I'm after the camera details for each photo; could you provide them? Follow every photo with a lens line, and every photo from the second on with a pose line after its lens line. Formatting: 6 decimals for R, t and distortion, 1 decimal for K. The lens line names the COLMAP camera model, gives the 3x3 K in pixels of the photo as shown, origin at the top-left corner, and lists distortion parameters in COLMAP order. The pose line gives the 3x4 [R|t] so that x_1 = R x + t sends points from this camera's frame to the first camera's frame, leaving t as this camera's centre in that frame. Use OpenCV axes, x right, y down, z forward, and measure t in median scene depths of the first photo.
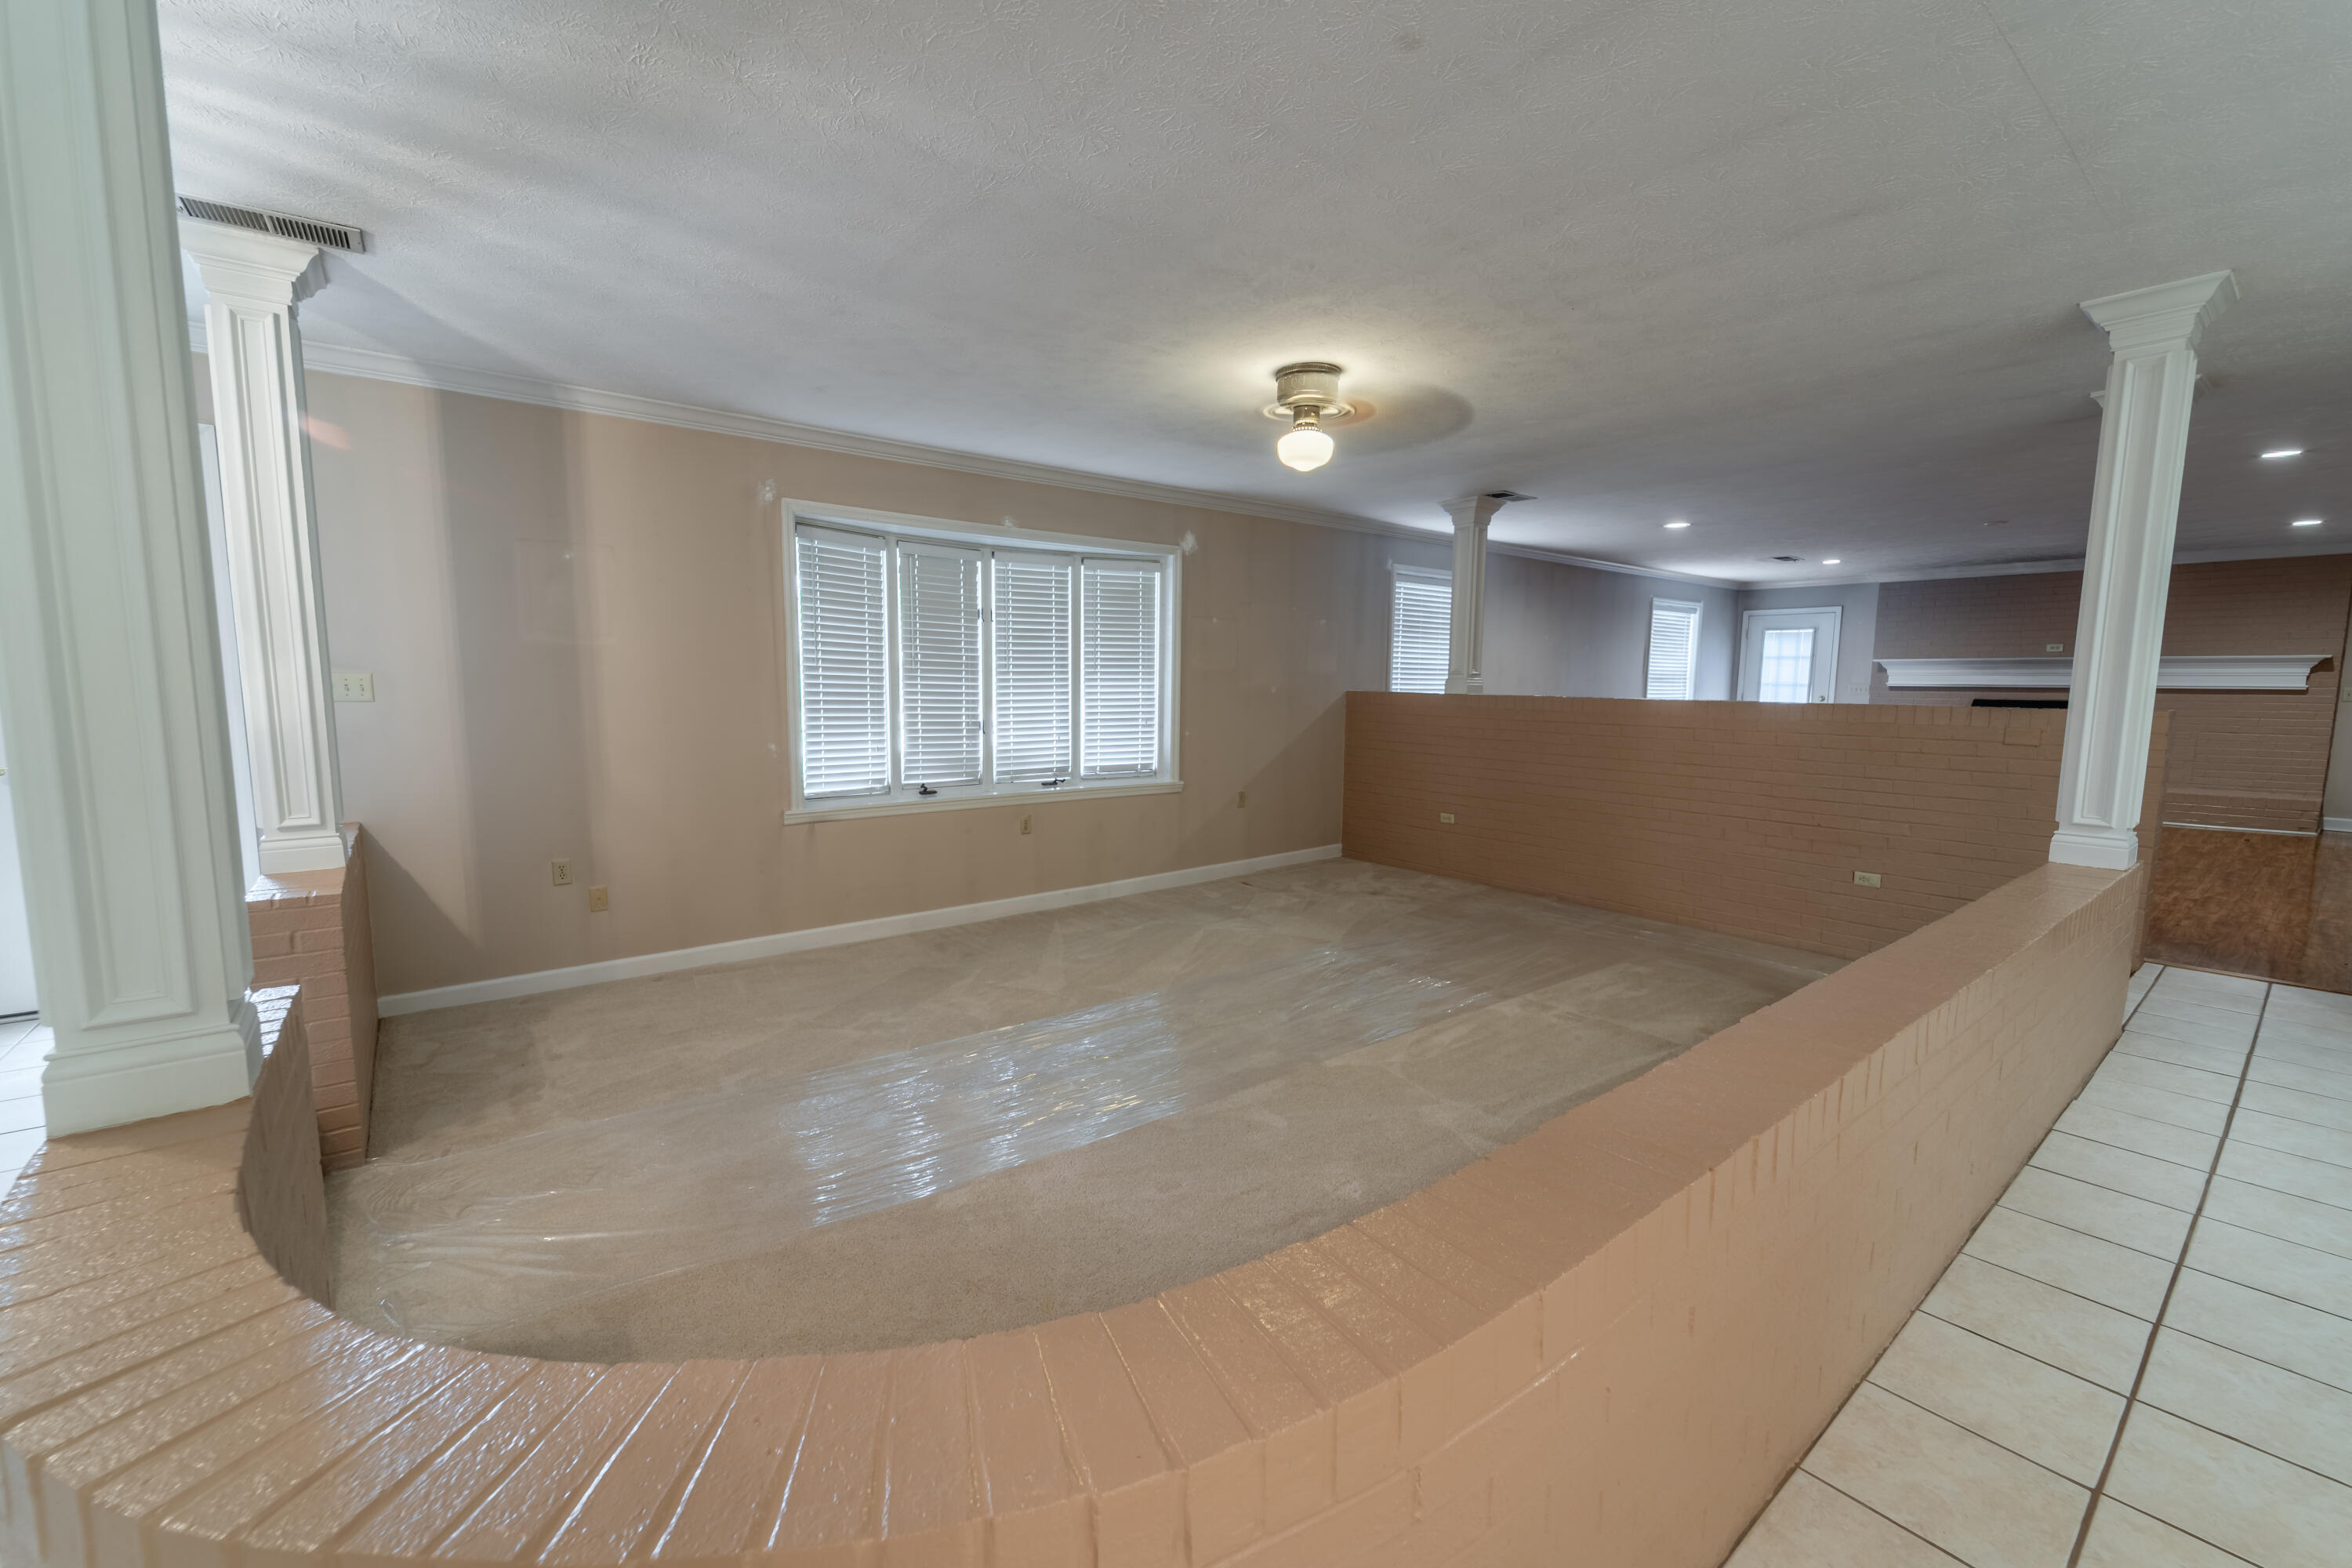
lens RADIAL K [[953.5, 0, 1175.8], [0, 953.5, 790.2], [0, 0, 1]] dist [0.005728, -0.003892]
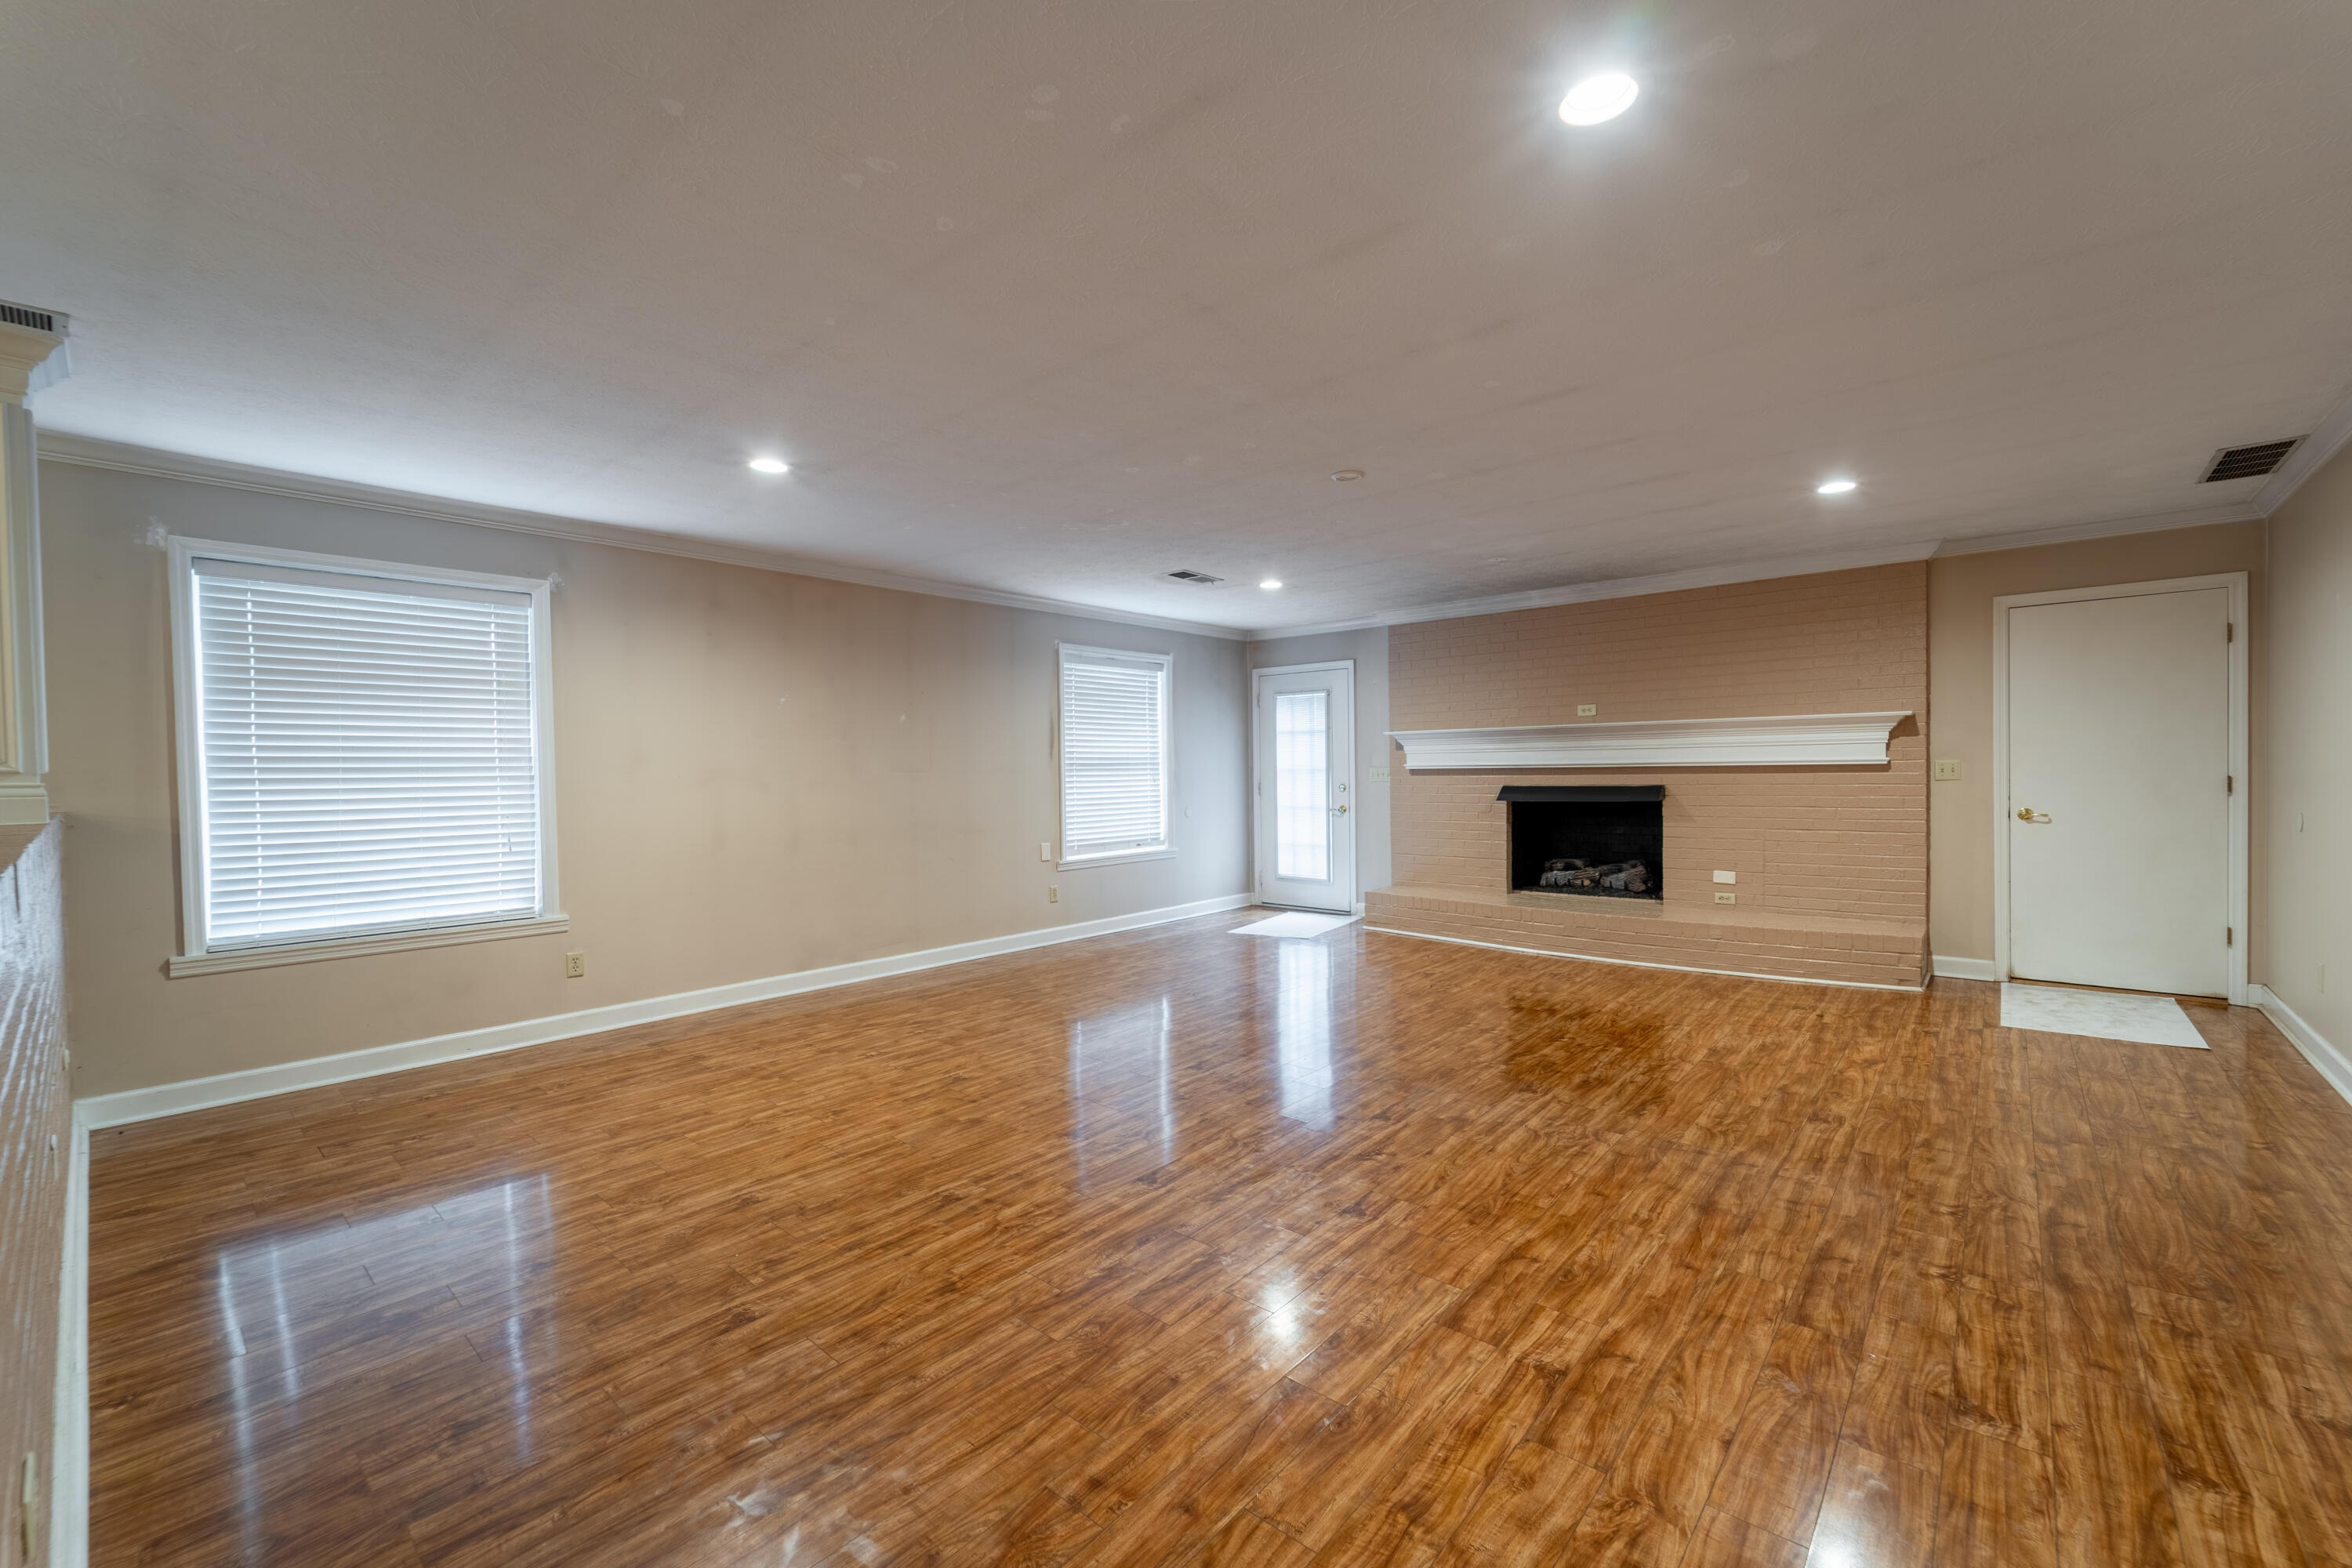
lens RADIAL K [[953.5, 0, 1184.9], [0, 953.5, 789.4], [0, 0, 1]] dist [0.005728, -0.003892]
pose [[0.982466, -0.025267, 0.184722, 0.830428], [0.042578, 0.994999, -0.090357, -0.068905], [-0.181515, 0.096638, 0.978628, 0.628352]]
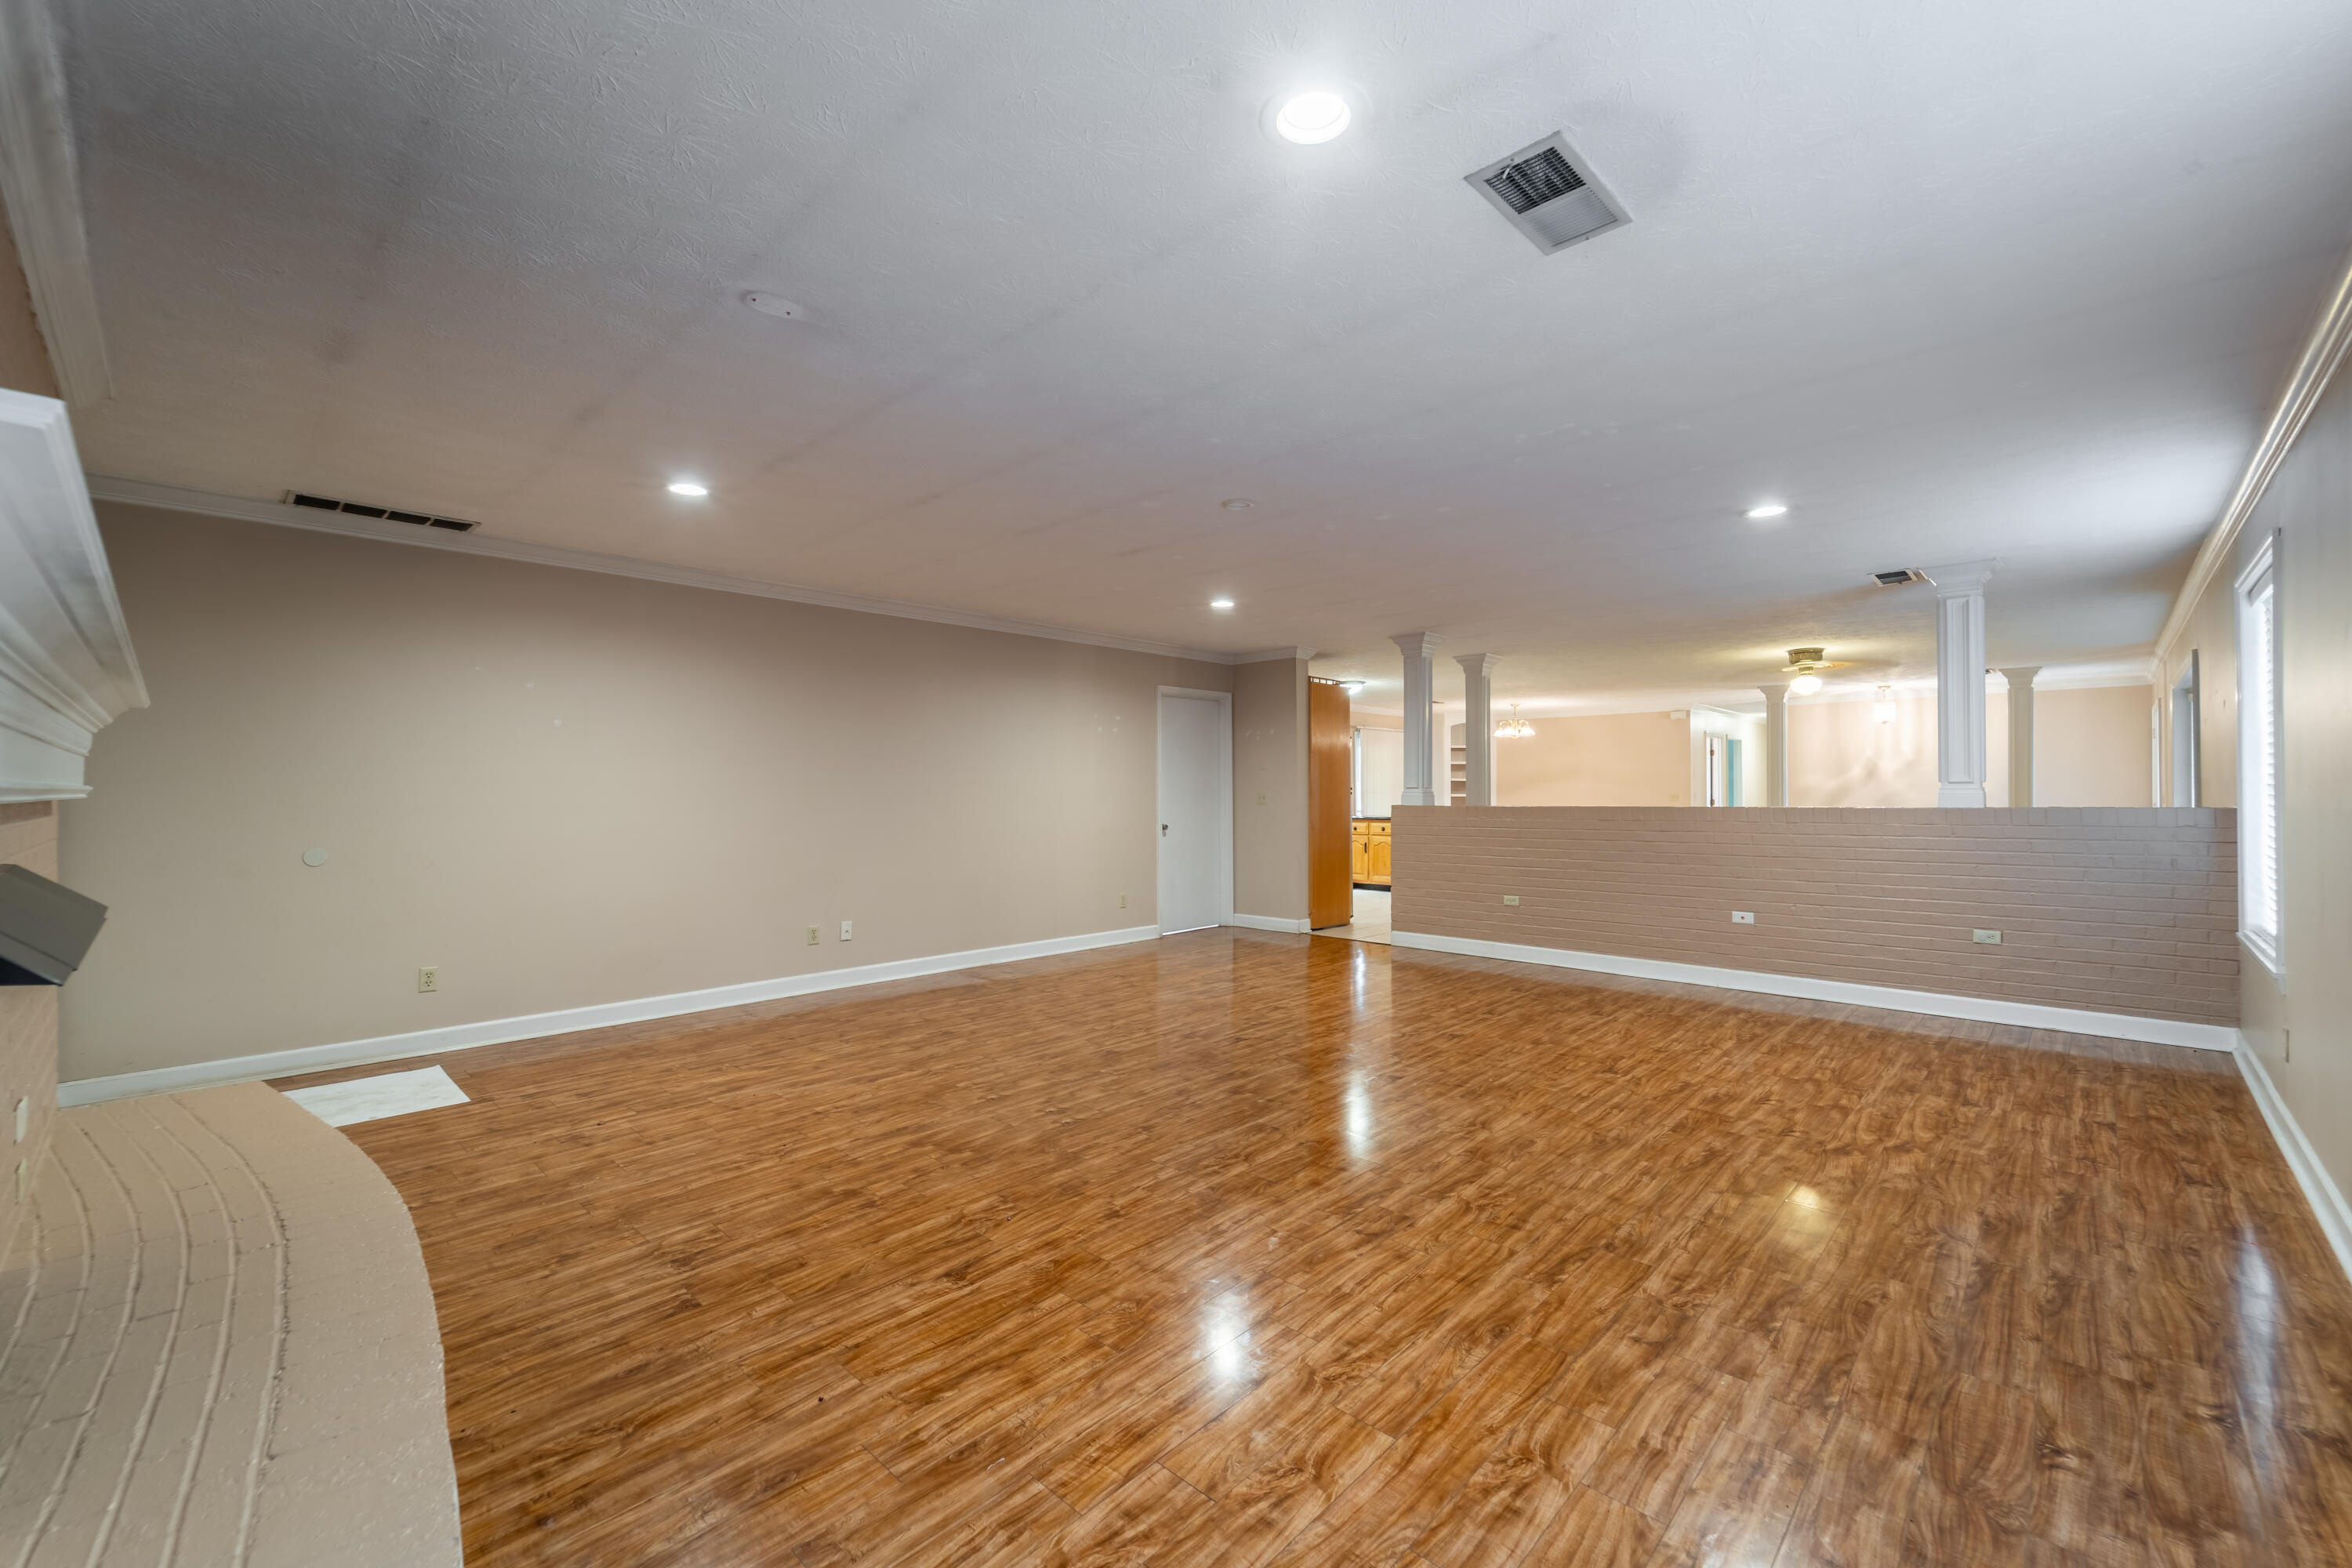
lens RADIAL K [[953.5, 0, 1179.2], [0, 953.5, 773.7], [0, 0, 1]] dist [0.005728, -0.003892]
pose [[-0.990694, -0.009392, -0.135785, 1.216073], [-0.022165, 0.995432, 0.092866, -0.218645], [0.134293, 0.095012, -0.986376, 1.971635]]
